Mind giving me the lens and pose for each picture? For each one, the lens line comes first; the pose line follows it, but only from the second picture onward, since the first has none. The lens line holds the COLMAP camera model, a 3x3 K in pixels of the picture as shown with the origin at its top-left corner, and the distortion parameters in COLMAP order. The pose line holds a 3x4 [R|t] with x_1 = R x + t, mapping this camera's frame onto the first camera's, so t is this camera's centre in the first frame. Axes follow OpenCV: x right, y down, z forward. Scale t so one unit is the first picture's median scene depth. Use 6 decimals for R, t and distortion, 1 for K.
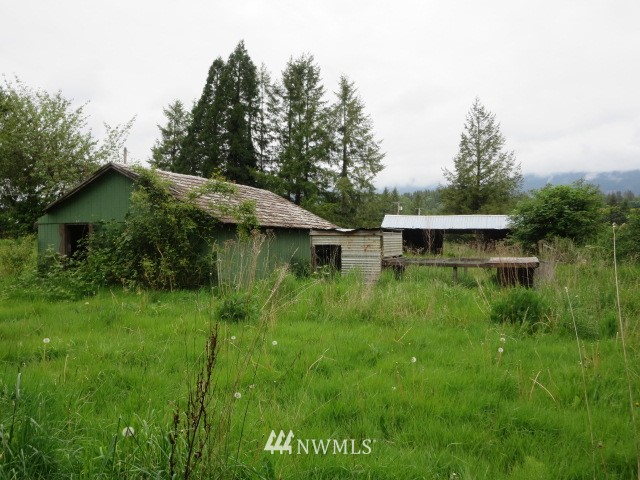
lens RADIAL K [[557.6, 0, 320.7], [0, 557.6, 239.7], [0, 0, 1]] dist [-0.010337, -0.001390]
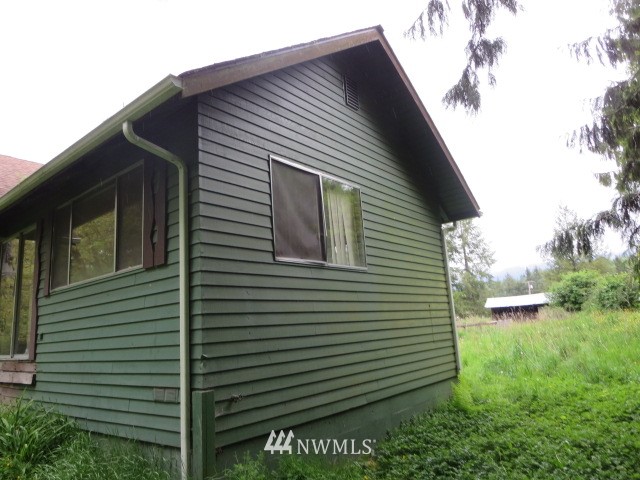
lens RADIAL K [[446.3, 0, 319.4], [0, 446.3, 238.9], [0, 0, 1]] dist [-0.002058, -0.000399]
pose [[0.942032, -0.148027, -0.301104, 0.042396], [0.087159, 0.974572, -0.206427, 0.002665], [0.324004, 0.168217, 0.930980, -0.132311]]
